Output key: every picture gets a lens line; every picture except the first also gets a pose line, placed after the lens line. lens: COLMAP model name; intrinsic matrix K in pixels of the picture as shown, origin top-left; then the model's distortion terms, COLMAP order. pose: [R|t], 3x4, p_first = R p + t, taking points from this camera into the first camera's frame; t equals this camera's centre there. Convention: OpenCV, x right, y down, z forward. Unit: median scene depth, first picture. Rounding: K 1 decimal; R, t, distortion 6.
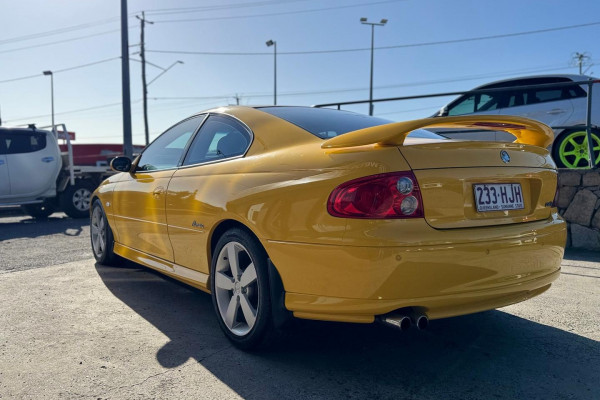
lens RADIAL K [[514.0, 0, 297.1], [0, 514.0, 201.5], [0, 0, 1]] dist [0.130263, -0.211051]
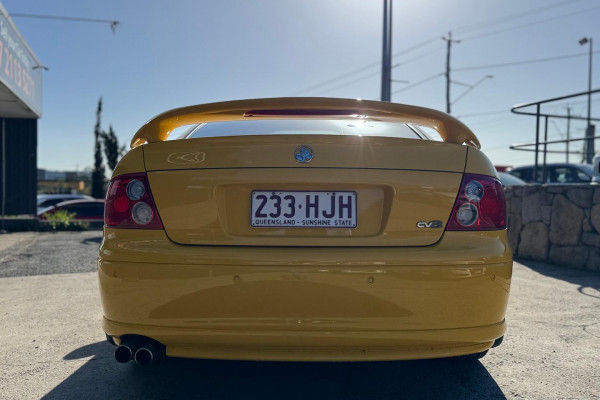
lens RADIAL K [[514.0, 0, 297.1], [0, 514.0, 201.5], [0, 0, 1]] dist [0.130263, -0.211051]
pose [[0.813548, 0.017170, -0.581244, 0.781984], [-0.039741, 0.998869, -0.026118, 0.000053], [0.580137, 0.044348, 0.813310, 0.393740]]
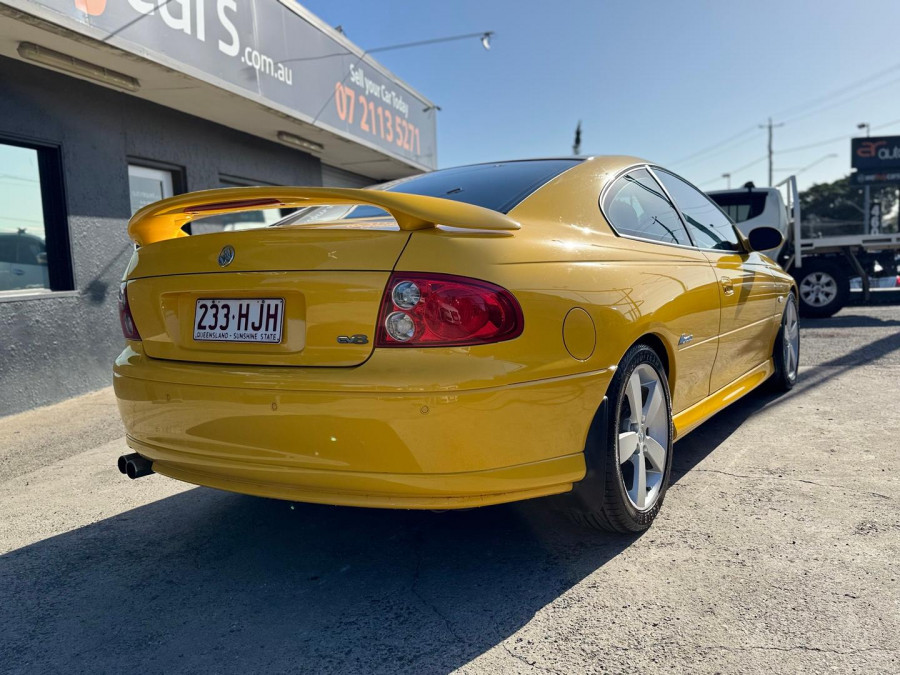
lens RADIAL K [[772.5, 0, 450.0], [0, 772.5, 337.5], [0, 0, 1]] dist [0.094354, -0.160087]
pose [[0.373744, 0.077146, -0.924318, 1.313991], [-0.011387, 0.996842, 0.078595, -0.062368], [0.927462, -0.018849, 0.373442, 0.865452]]
